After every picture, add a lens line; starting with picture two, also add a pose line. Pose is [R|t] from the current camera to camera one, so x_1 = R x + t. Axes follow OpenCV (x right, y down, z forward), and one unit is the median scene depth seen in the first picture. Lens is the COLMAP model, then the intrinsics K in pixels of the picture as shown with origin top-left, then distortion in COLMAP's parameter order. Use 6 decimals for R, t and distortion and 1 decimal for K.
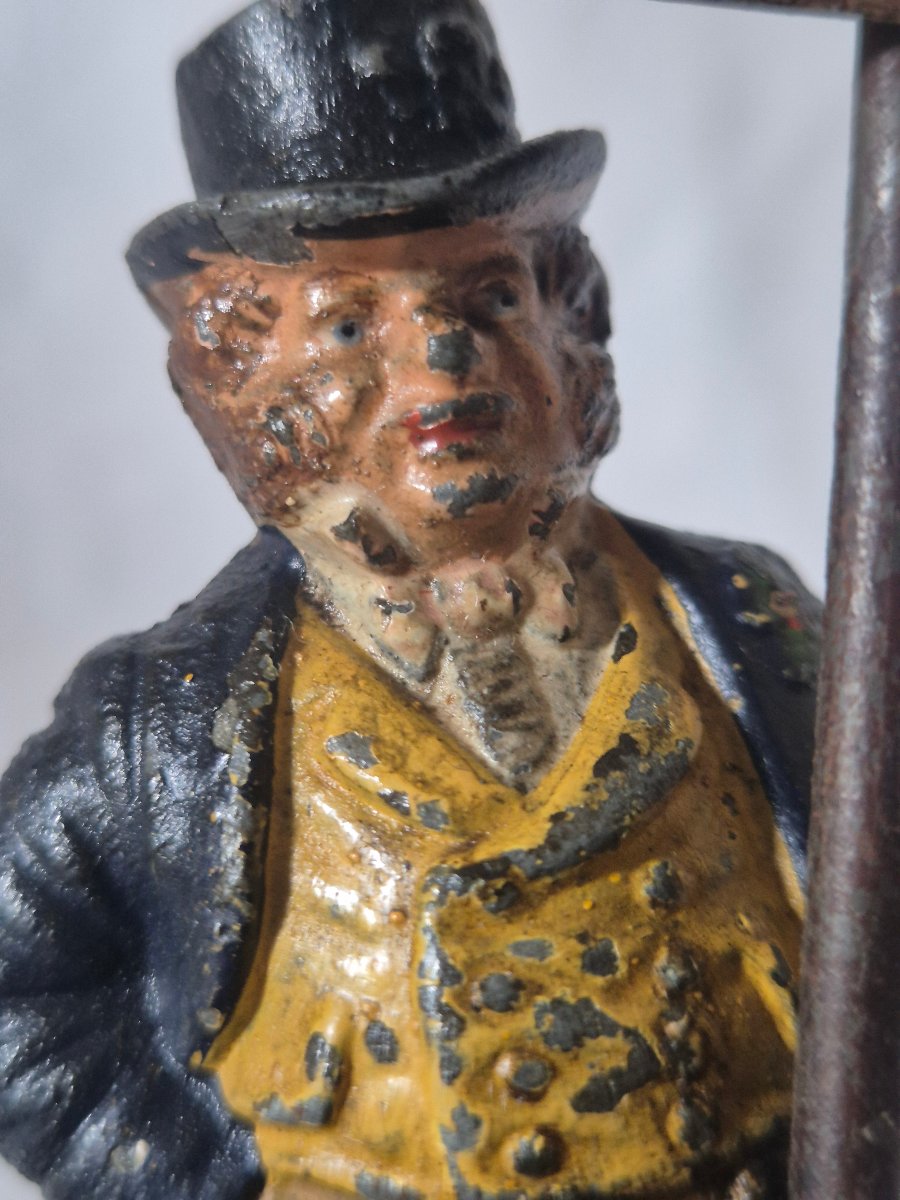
lens RADIAL K [[1674.1, 0, 450.0], [0, 1674.1, 600.0], [0, 0, 1]] dist [-0.024896, -0.044510]
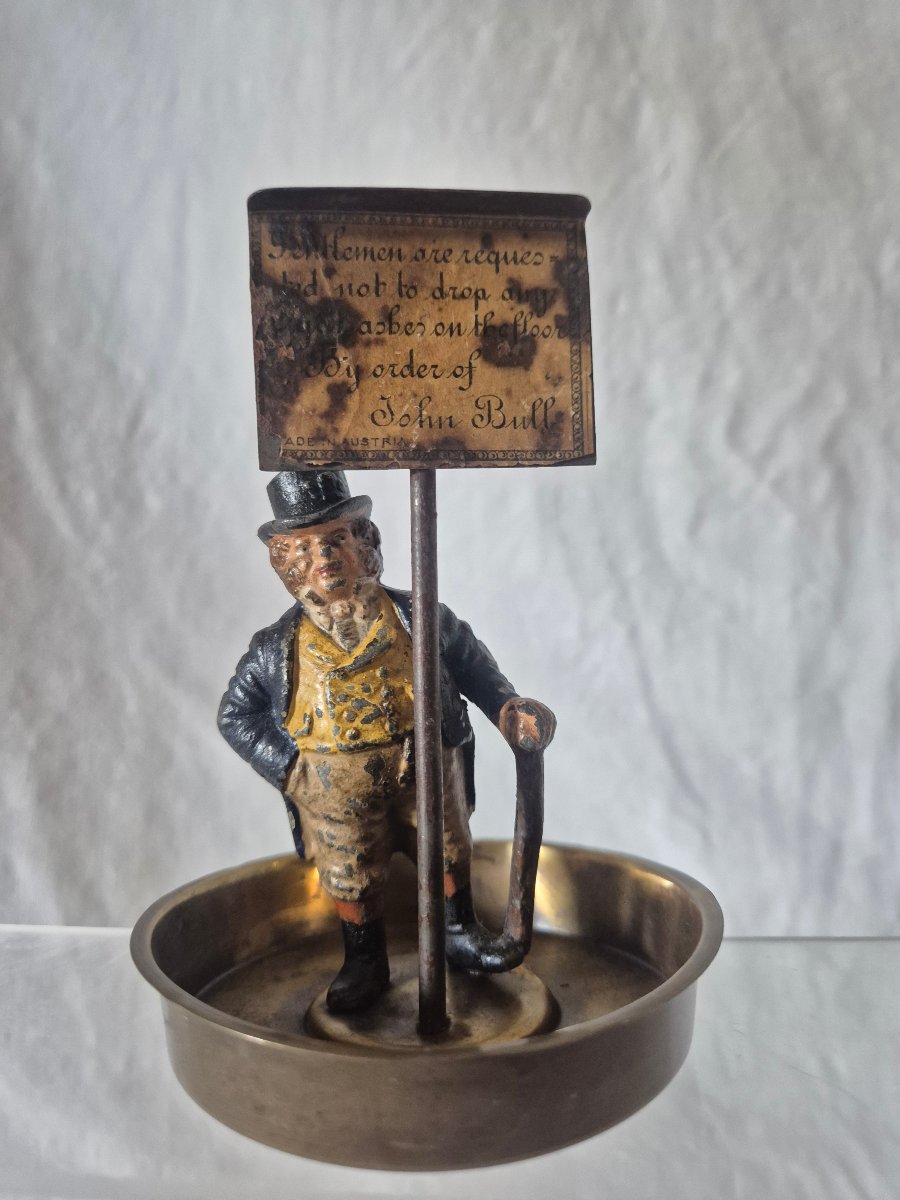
lens RADIAL K [[807.0, 0, 479.0], [0, 807.0, 601.0], [0, 0, 1]] dist [-0.010572, -0.005118]
pose [[0.993636, -0.087664, -0.070725, 0.515774], [0.083231, 0.994513, -0.063375, 0.137237], [0.075892, 0.057085, 0.995481, -1.006001]]
